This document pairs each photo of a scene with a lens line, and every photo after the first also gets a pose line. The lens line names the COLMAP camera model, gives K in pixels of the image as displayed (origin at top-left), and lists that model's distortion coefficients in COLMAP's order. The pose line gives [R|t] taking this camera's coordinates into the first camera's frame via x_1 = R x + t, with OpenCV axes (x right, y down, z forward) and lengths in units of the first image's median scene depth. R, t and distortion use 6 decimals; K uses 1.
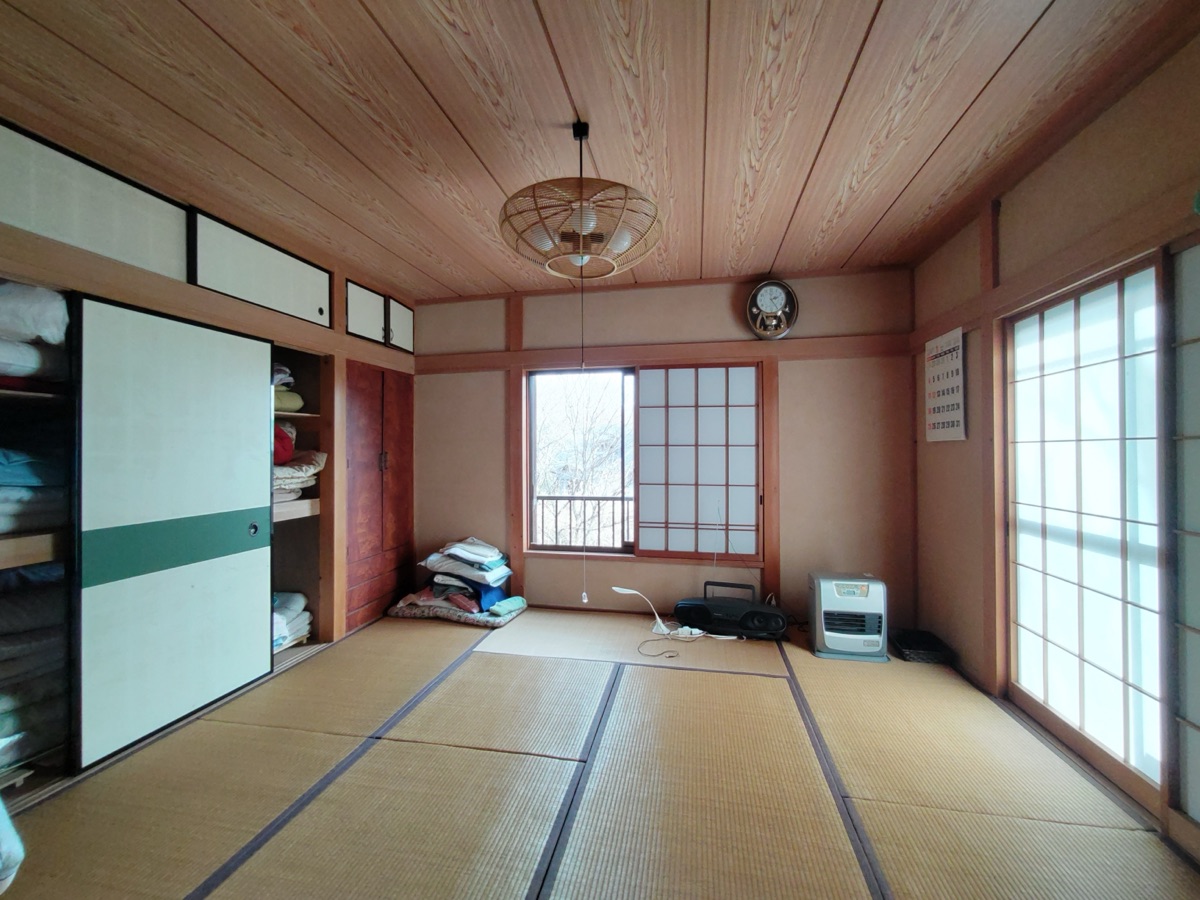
lens RADIAL K [[515.1, 0, 602.2], [0, 515.1, 449.6], [0, 0, 1]] dist [-0.001027, 0.000014]
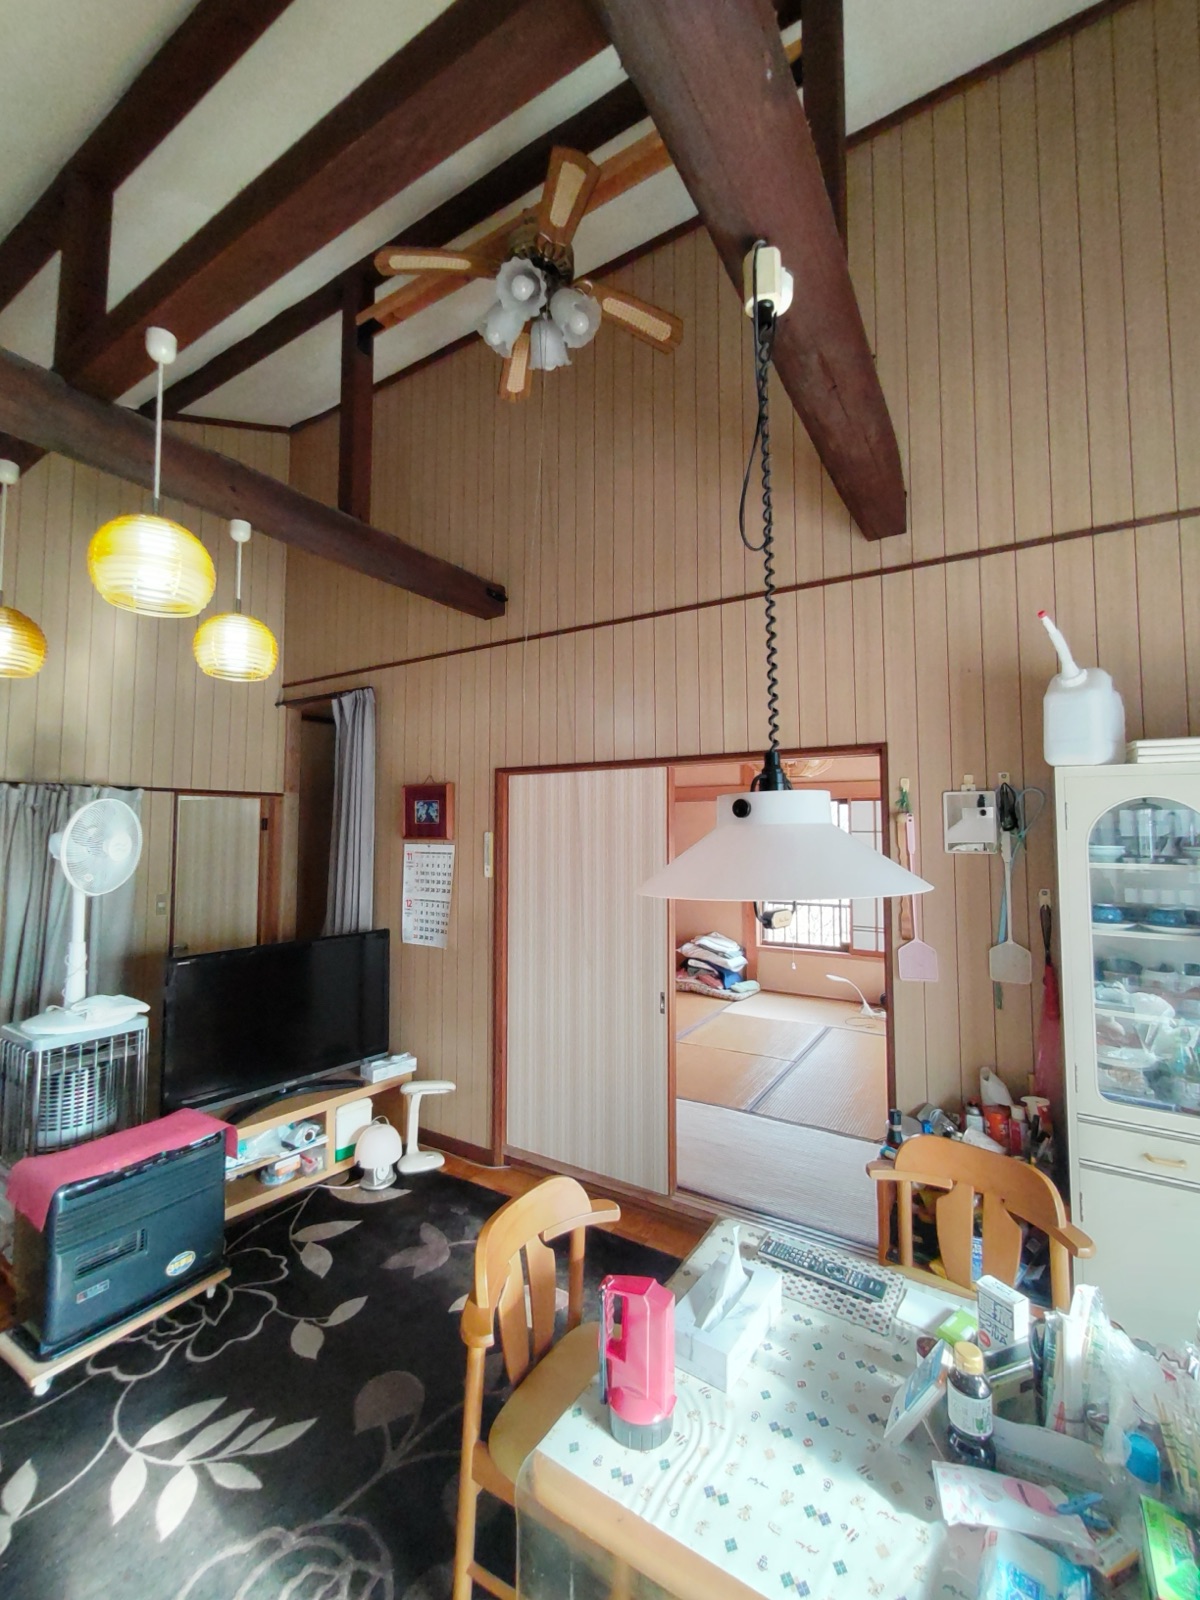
lens RADIAL K [[686.8, 0, 604.1], [0, 686.8, 796.4], [0, 0, 1]] dist [-0.001027, 0.000014]
pose [[0.933869, -0.019050, -0.357108, 0.107412], [-0.001733, 0.998328, -0.057786, -0.070044], [0.357611, 0.054583, 0.932274, -0.737658]]
